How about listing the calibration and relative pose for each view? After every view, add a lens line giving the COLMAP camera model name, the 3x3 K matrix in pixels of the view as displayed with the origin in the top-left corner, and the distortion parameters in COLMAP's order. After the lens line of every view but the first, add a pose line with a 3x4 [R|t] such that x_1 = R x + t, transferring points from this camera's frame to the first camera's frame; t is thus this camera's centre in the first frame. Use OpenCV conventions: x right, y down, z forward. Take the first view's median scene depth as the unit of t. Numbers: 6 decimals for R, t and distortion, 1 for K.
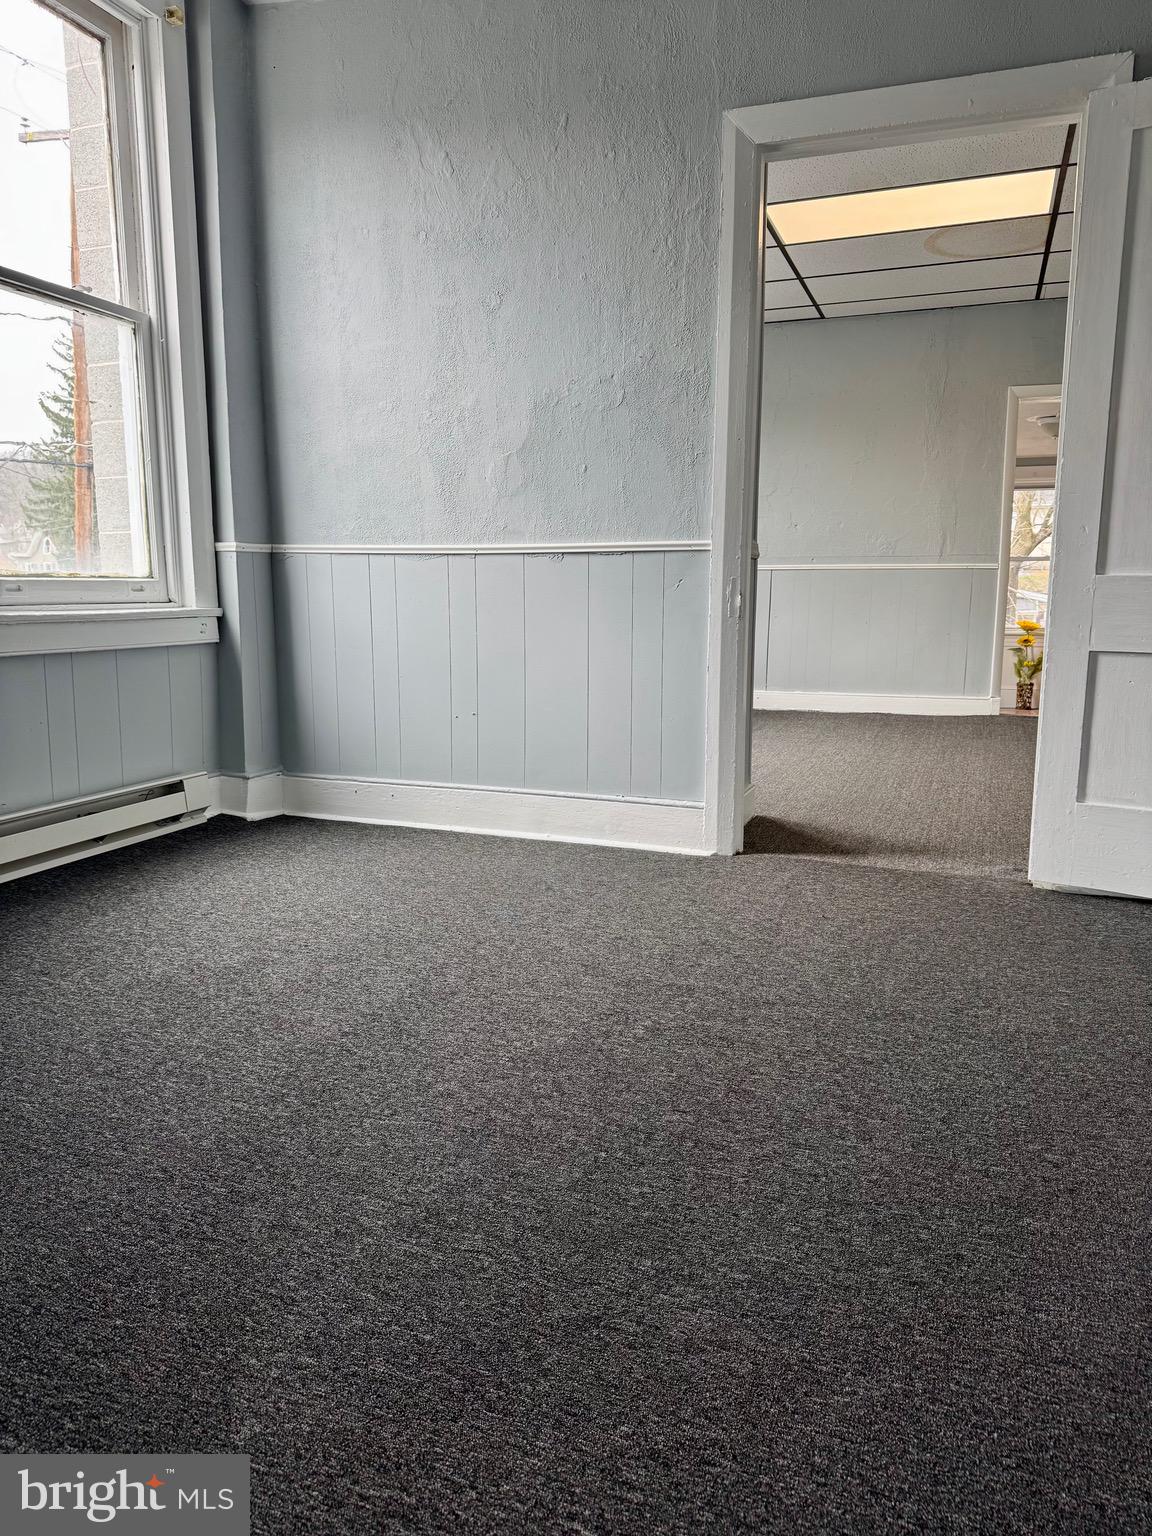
lens RADIAL K [[1079.6, 0, 575.6], [0, 1079.6, 768.7], [0, 0, 1]] dist [0.055153, -0.033997]
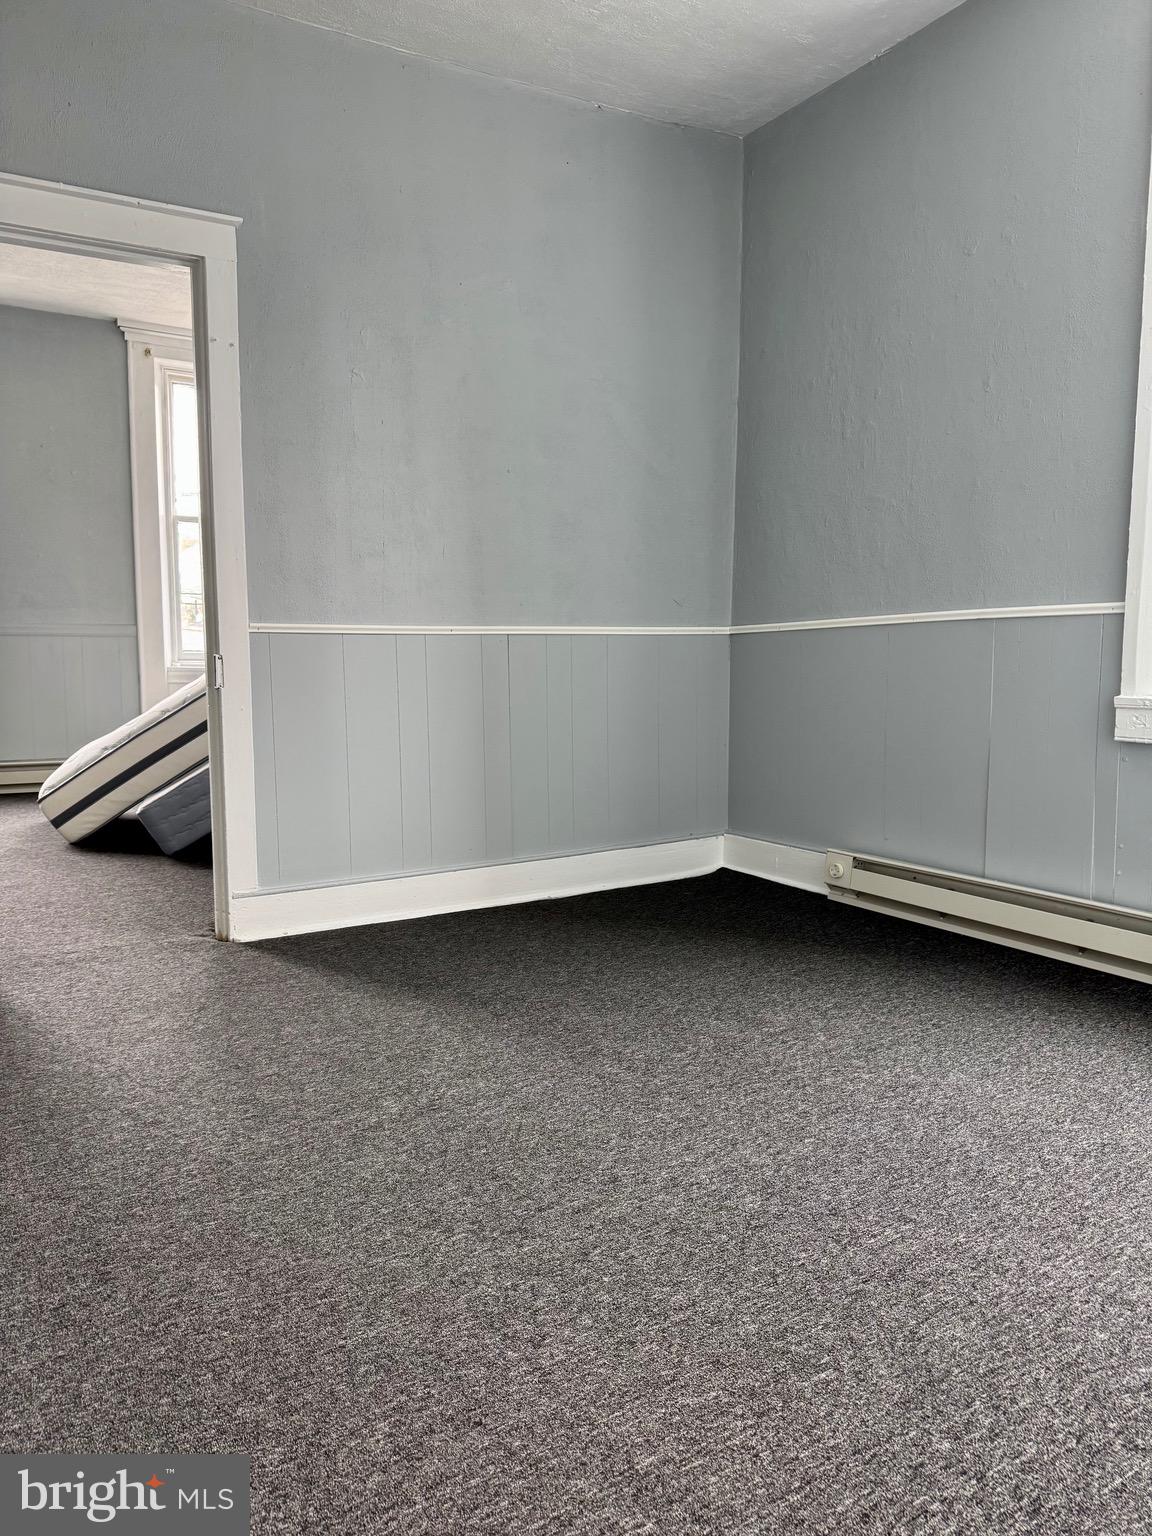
lens RADIAL K [[1079.6, 0, 575.8], [0, 1079.6, 766.0], [0, 0, 1]] dist [0.055153, -0.033997]
pose [[-0.629161, 0.077310, -0.773421, 0.651356], [-0.127971, 0.971160, 0.201177, -0.267951], [0.766668, 0.225549, -0.601122, 1.531341]]
